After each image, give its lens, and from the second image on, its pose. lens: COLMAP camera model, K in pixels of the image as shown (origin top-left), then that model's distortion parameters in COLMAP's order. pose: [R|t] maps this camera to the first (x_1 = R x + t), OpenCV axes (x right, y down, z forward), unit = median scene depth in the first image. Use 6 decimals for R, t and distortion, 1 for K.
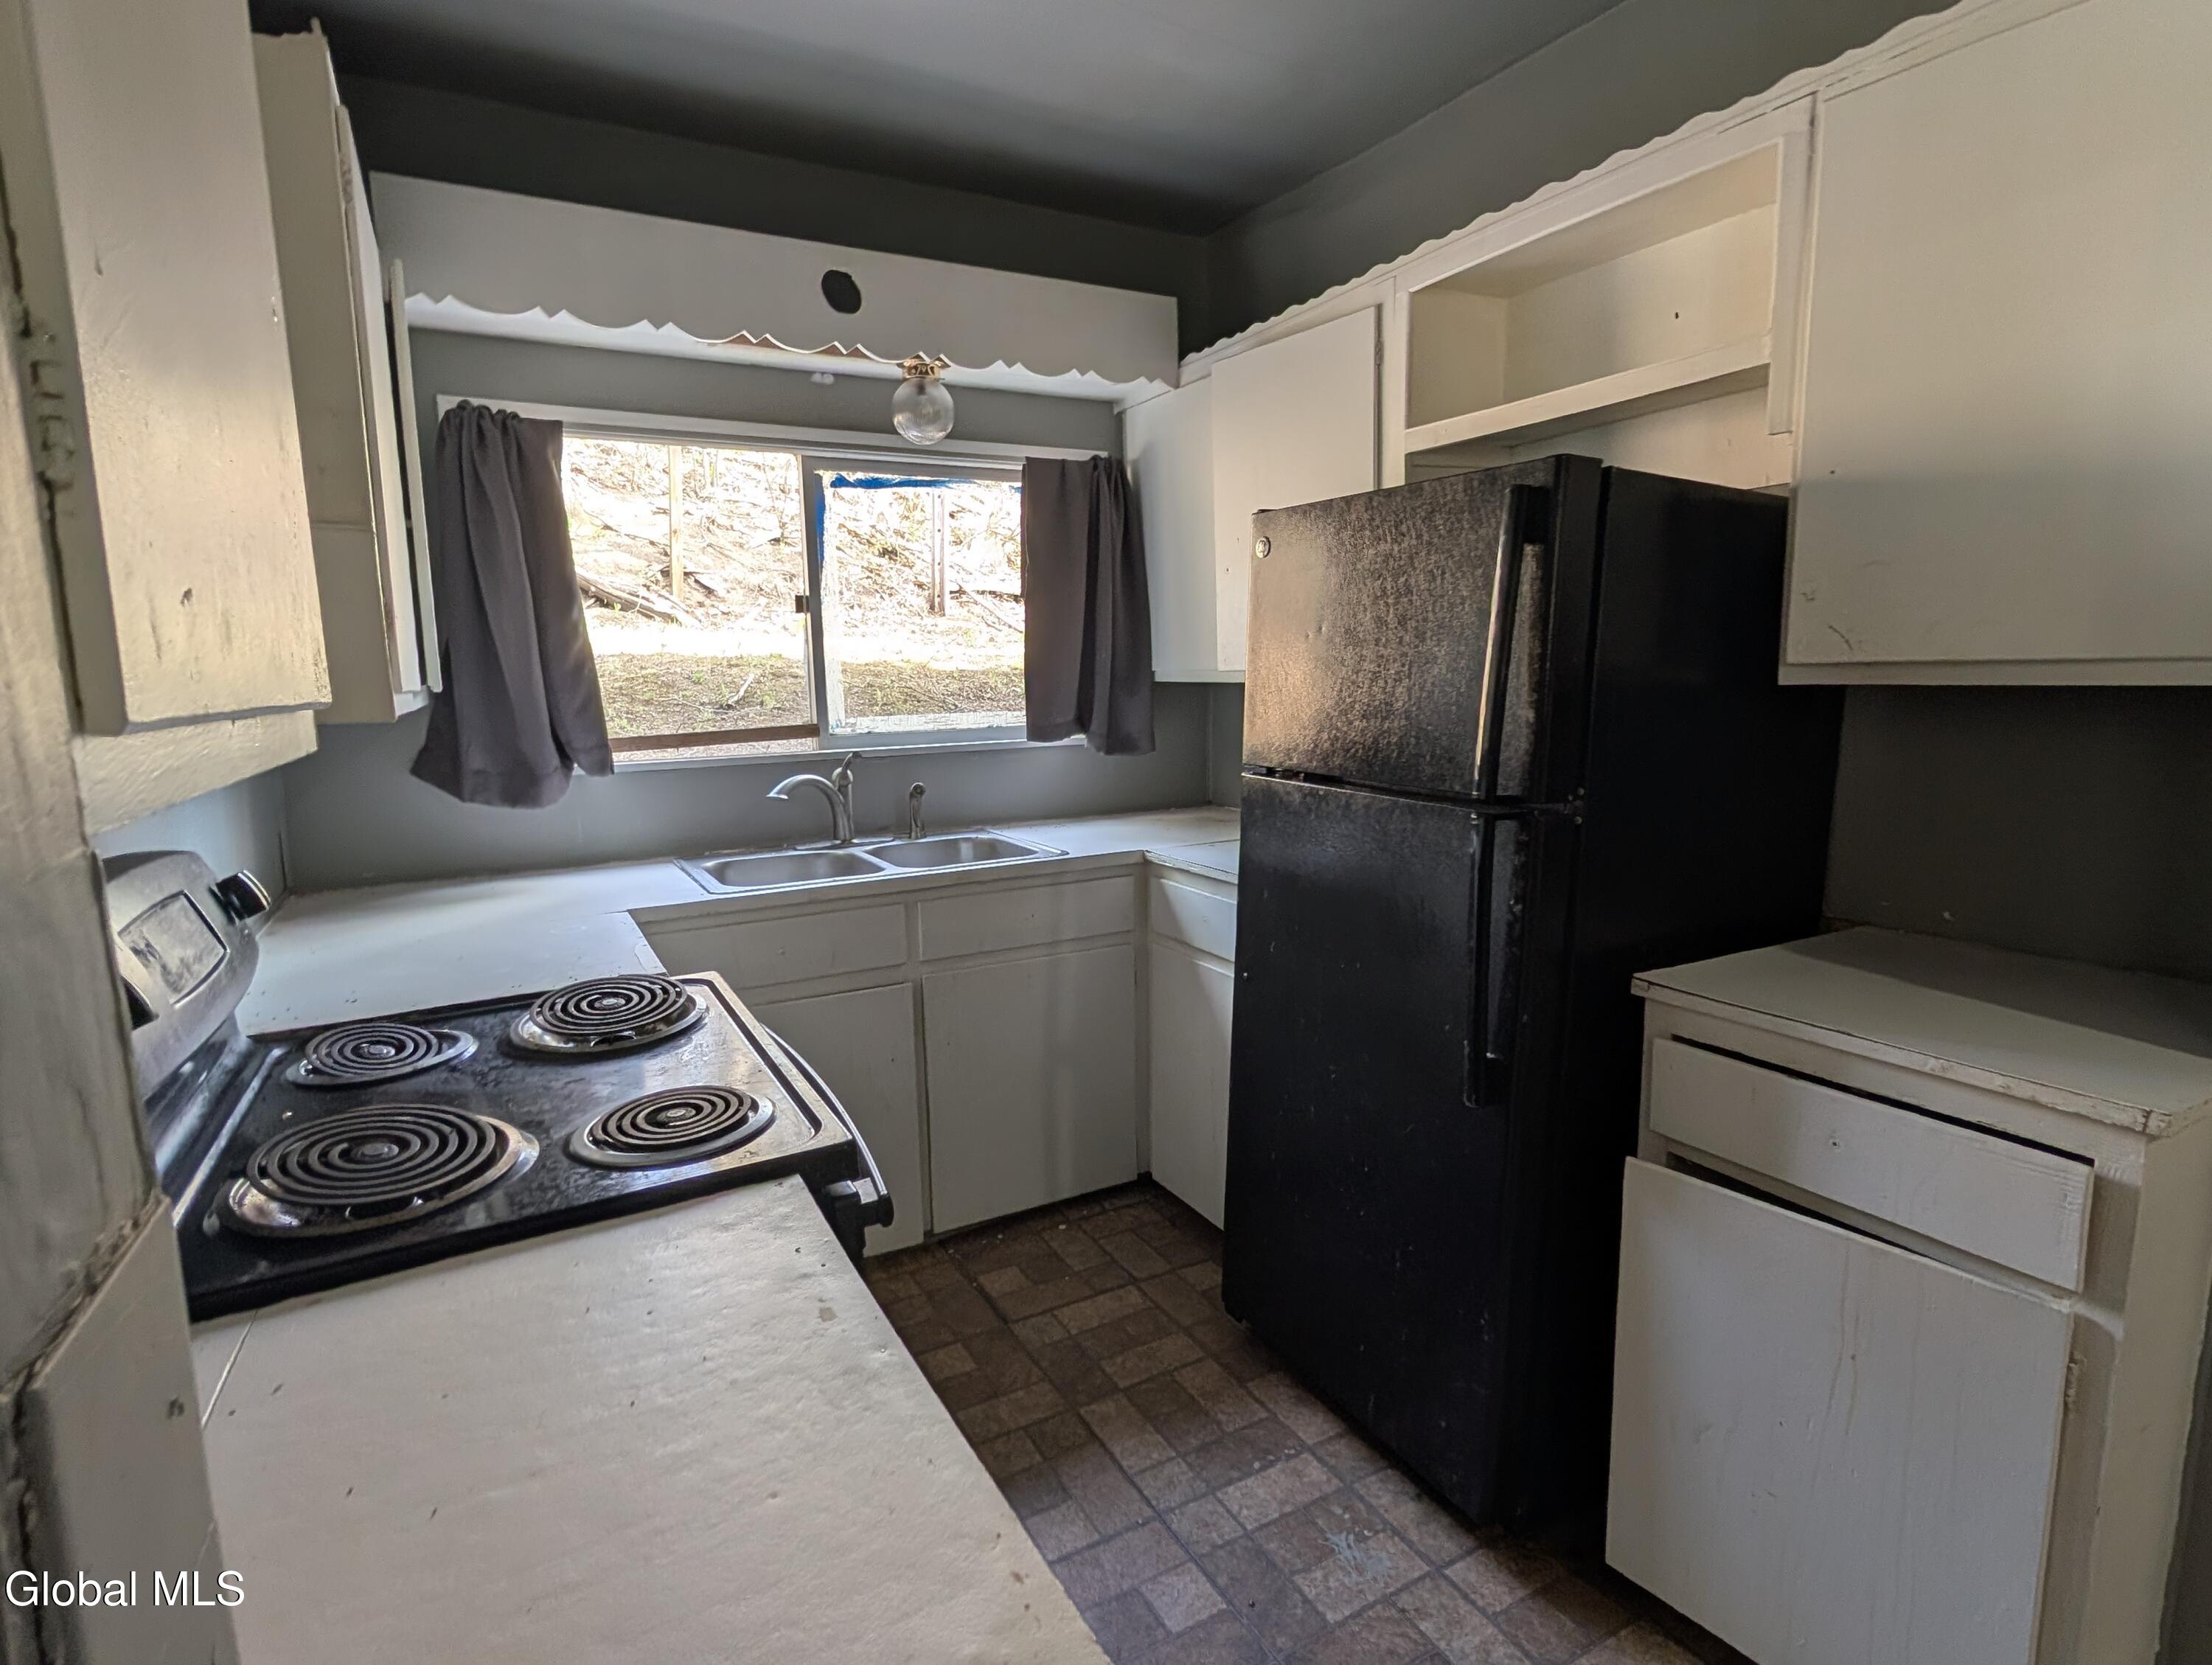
lens RADIAL K [[1123.7, 0, 1116.5], [0, 1123.7, 832.4], [0, 0, 1]] dist [0.001614, -0.001242]
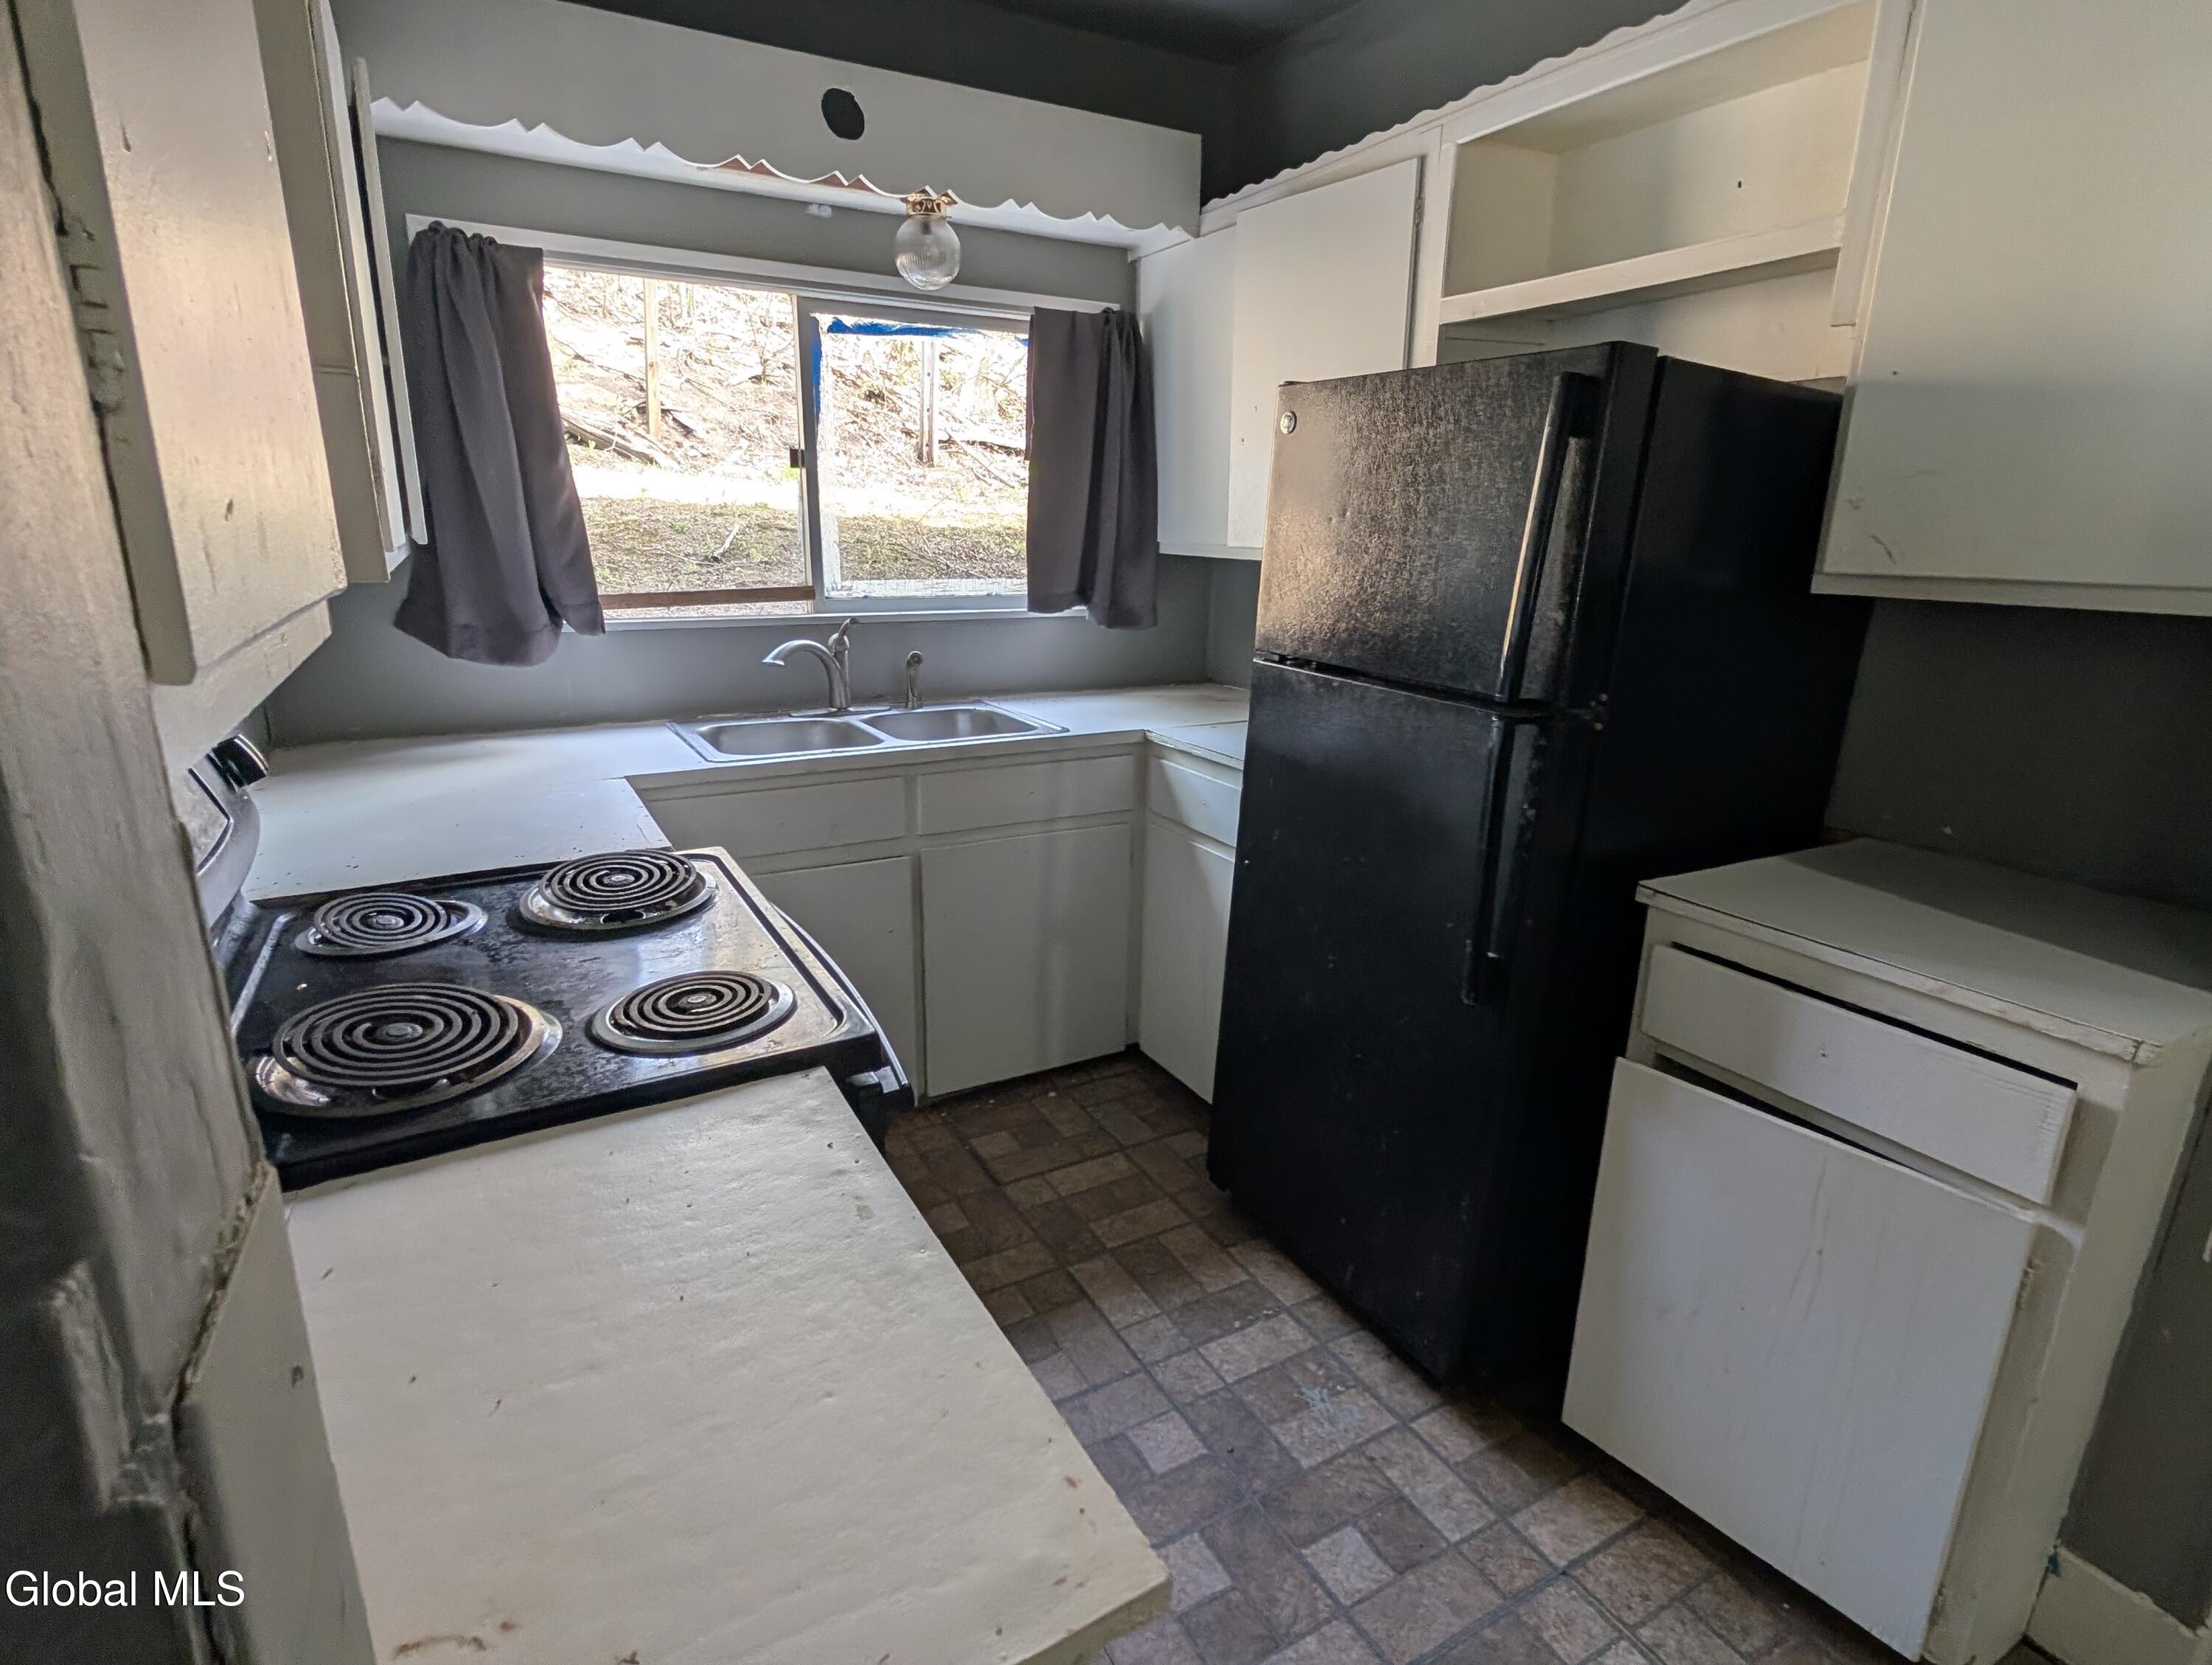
lens RADIAL K [[1123.7, 0, 1116.5], [0, 1123.7, 832.4], [0, 0, 1]] dist [0.001614, -0.001242]
pose [[0.999263, 0.033072, 0.019492, -0.026395], [-0.035187, 0.992076, 0.120609, -0.020079], [-0.015349, -0.121205, 0.992509, 0.010304]]
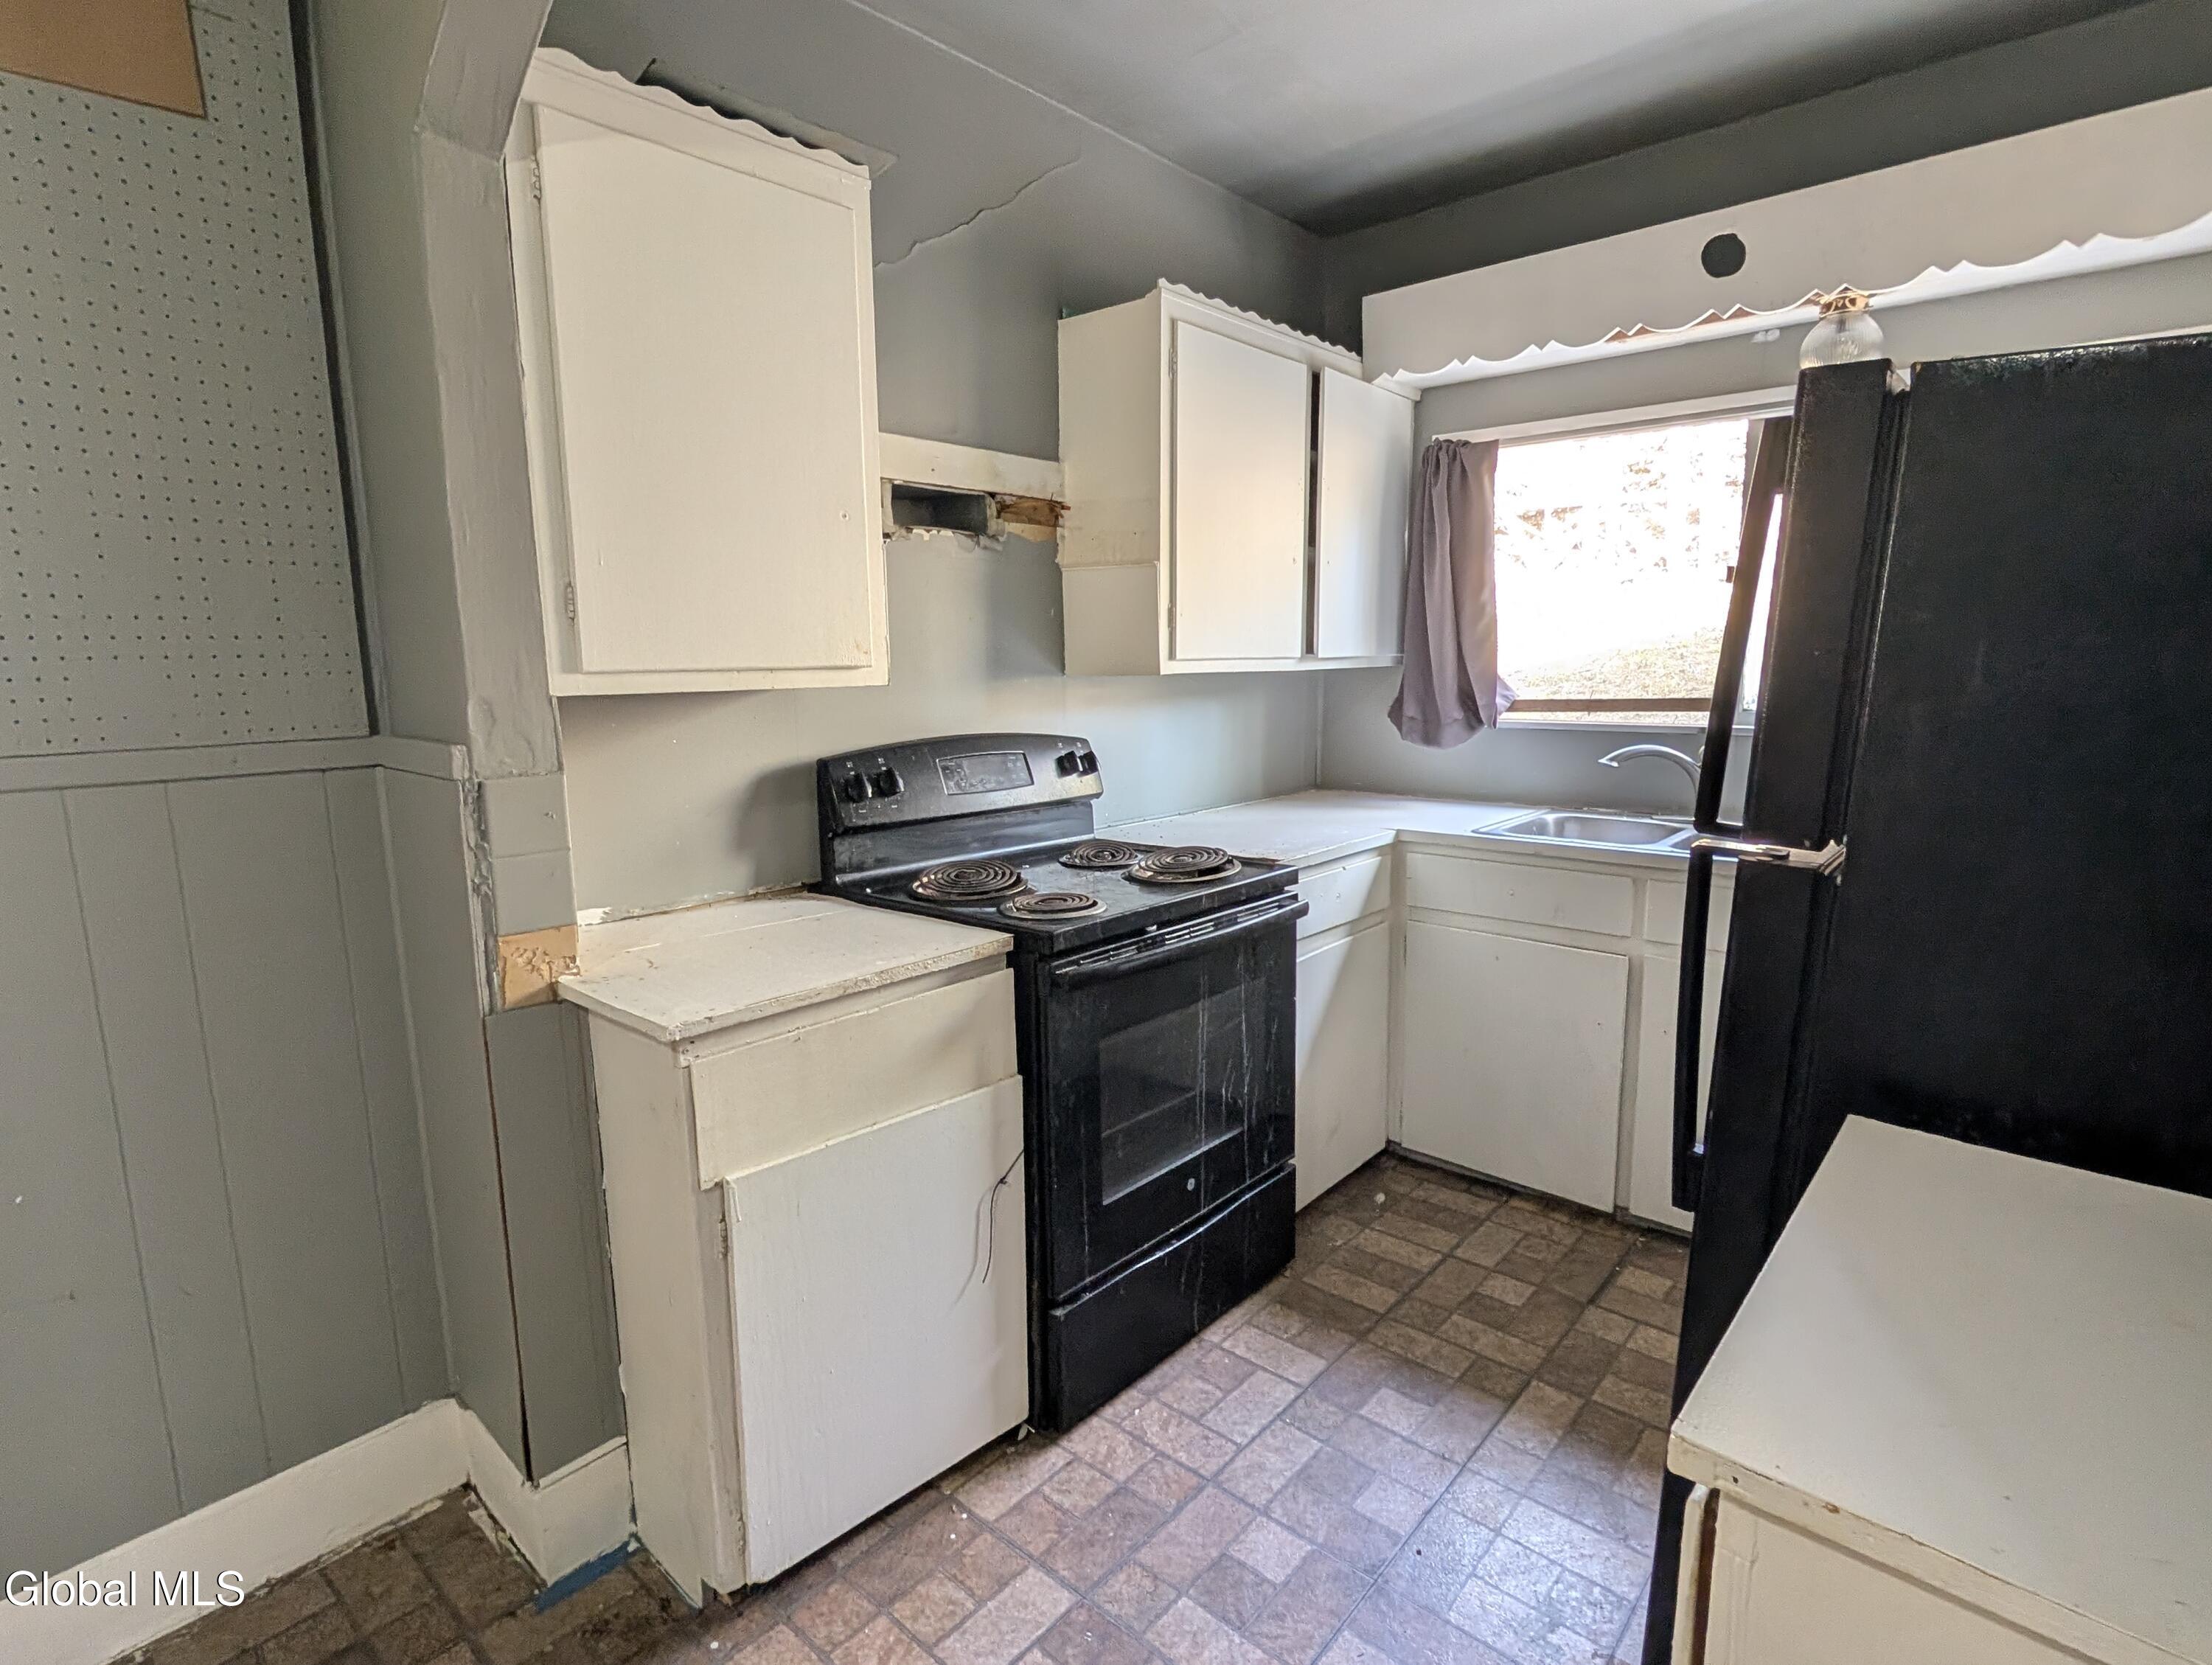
lens RADIAL K [[1123.7, 0, 1116.5], [0, 1123.7, 832.4], [0, 0, 1]] dist [0.001614, -0.001242]
pose [[0.336902, 0.167809, -0.926465, 0.809955], [-0.135995, 0.982344, 0.128477, -0.059148], [0.931666, 0.082710, 0.353775, 0.290483]]
